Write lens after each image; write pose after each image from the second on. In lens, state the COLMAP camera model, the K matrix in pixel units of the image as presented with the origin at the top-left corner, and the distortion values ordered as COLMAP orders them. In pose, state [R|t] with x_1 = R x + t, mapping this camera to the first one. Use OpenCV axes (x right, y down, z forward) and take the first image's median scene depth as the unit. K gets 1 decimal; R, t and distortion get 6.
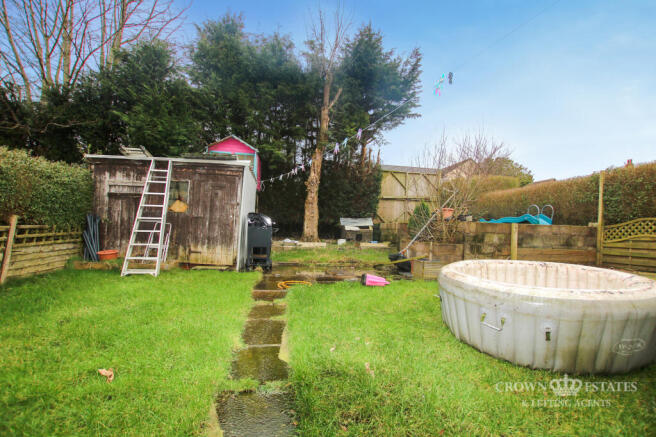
lens RADIAL K [[299.4, 0, 330.3], [0, 299.4, 221.7], [0, 0, 1]] dist [-0.026028, -0.000219]
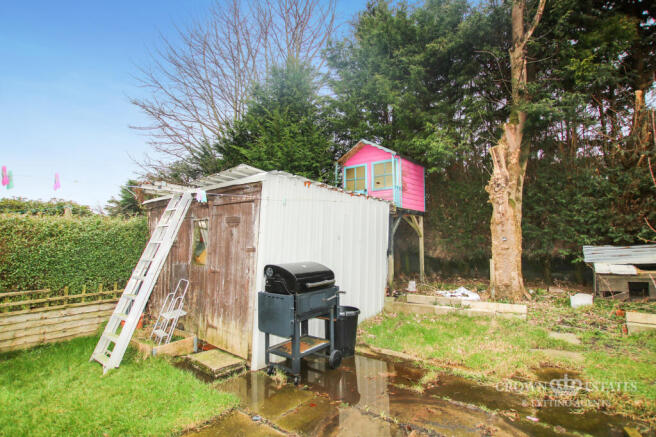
lens RADIAL K [[299.4, 0, 330.3], [0, 299.4, 221.7], [0, 0, 1]] dist [-0.026028, -0.000219]
pose [[0.677831, -0.093888, -0.729199, 0.106932], [0.043309, 0.995189, -0.087877, -0.028471], [0.733941, 0.027985, 0.678636, 0.374578]]
